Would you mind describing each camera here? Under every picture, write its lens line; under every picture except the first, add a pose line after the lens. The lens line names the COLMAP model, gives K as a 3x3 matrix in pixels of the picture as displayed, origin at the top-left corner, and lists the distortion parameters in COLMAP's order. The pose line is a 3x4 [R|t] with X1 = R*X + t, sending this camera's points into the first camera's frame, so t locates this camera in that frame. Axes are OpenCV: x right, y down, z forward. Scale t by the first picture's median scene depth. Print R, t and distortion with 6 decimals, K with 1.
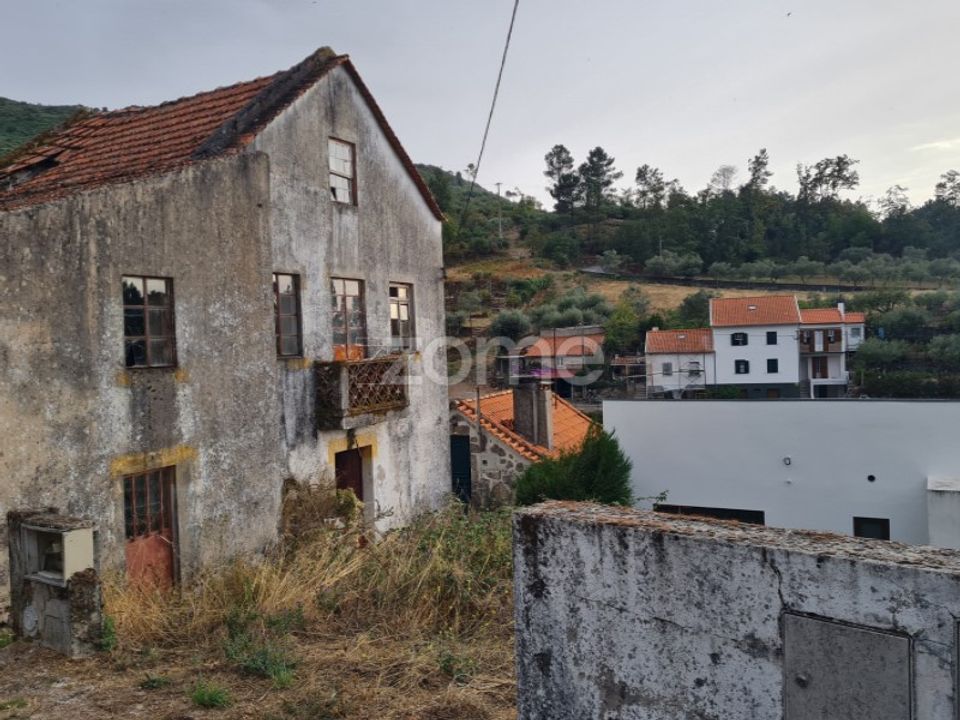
lens RADIAL K [[832.0, 0, 480.0], [0, 832.0, 360.0], [0, 0, 1]] dist [0.069156, -0.053379]
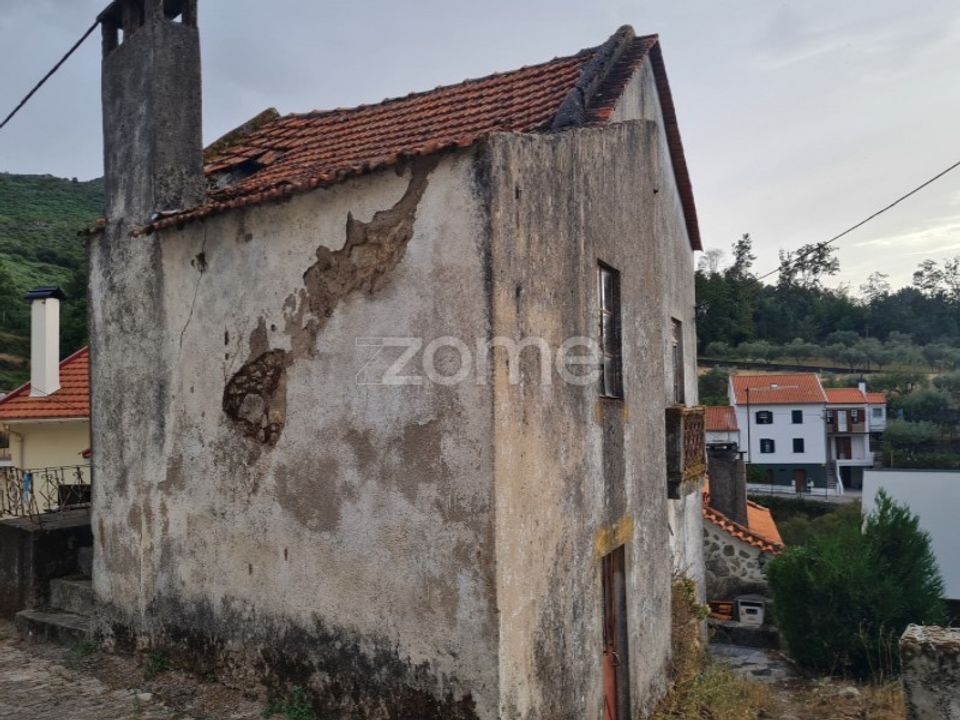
lens RADIAL K [[831.4, 0, 488.3], [0, 831.4, 368.9], [0, 0, 1]] dist [0.080991, -0.083378]
pose [[0.998397, 0.019173, 0.053256, -0.297149], [-0.014665, 0.996376, -0.083783, 0.024565], [-0.054669, 0.082867, 0.995060, 0.186455]]
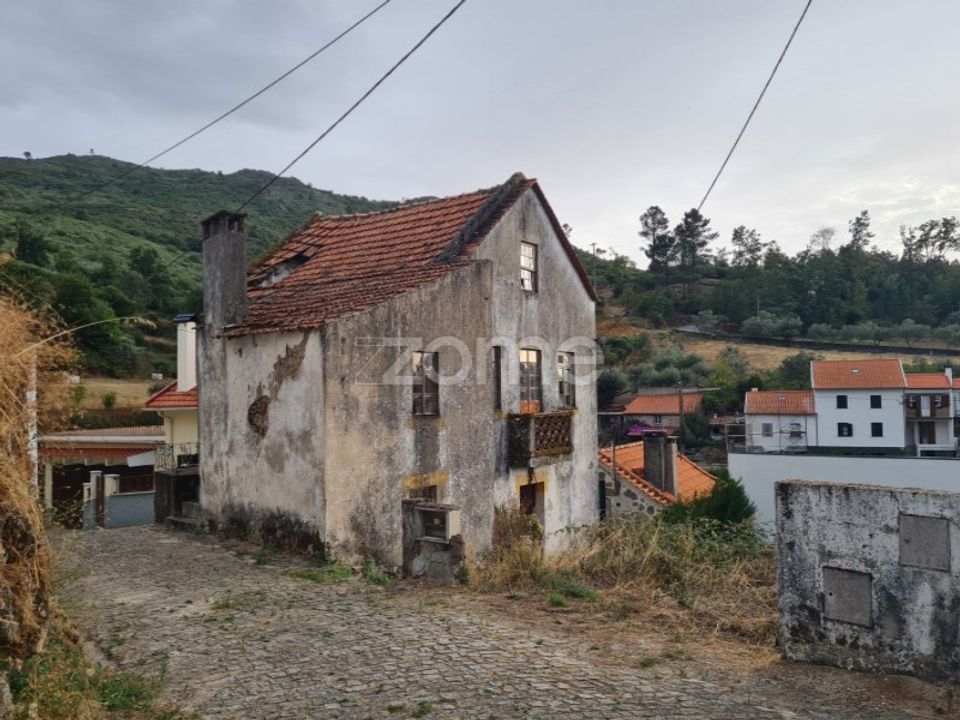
lens RADIAL K [[832.0, 0, 480.0], [0, 832.0, 360.0], [0, 0, 1]] dist [0.069156, -0.053379]
pose [[0.994480, 0.018439, -0.103293, -0.087102], [-0.025158, 0.997624, -0.064128, 0.002114], [0.101865, 0.066373, 0.992582, -0.228800]]
